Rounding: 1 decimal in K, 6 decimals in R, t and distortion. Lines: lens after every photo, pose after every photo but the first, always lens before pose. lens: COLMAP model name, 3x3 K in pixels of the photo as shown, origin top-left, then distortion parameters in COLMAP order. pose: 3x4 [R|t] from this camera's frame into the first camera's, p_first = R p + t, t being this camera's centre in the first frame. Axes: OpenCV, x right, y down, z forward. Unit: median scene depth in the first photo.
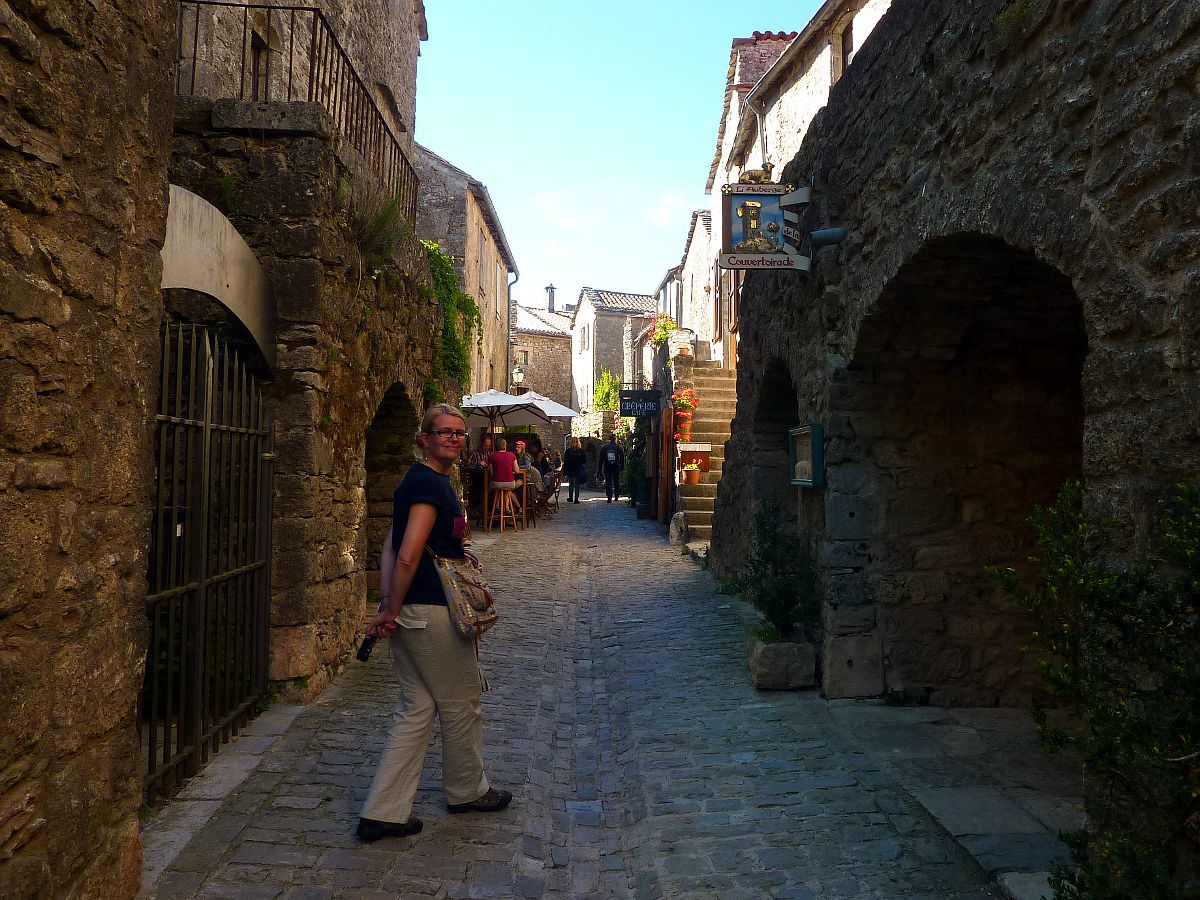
lens RADIAL K [[850.3, 0, 607.2], [0, 850.3, 455.1], [0, 0, 1]] dist [-0.044399, 0.000712]
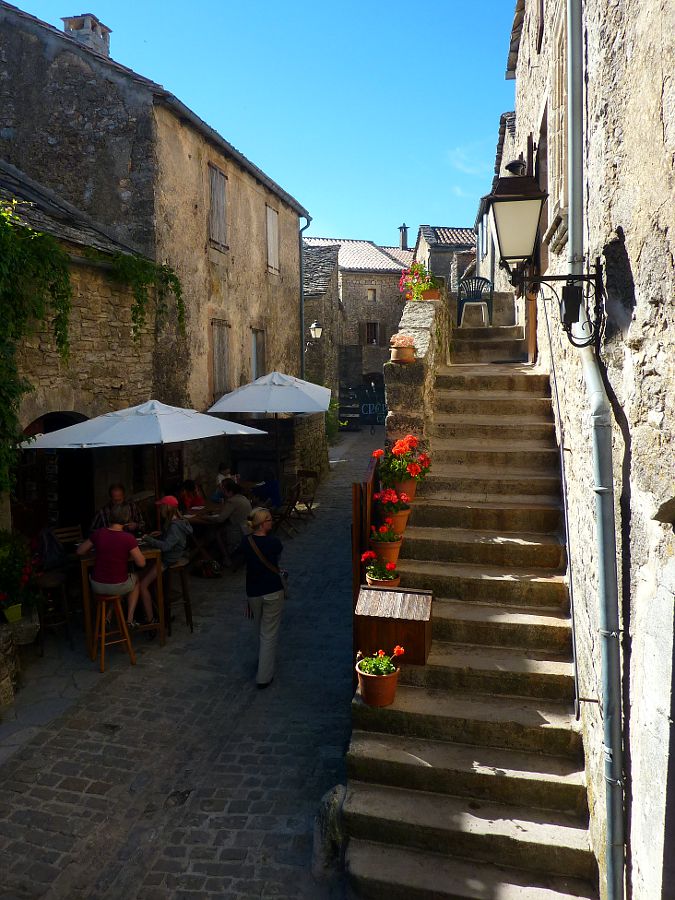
lens RADIAL K [[637.7, 0, 327.9], [0, 637.7, 444.1], [0, 0, 1]] dist [-0.044399, 0.000712]
pose [[0.973313, -0.004410, -0.229439, 0.060703], [0.034879, 0.991043, 0.128912, -0.055091], [0.226815, -0.133474, 0.964748, 0.289254]]
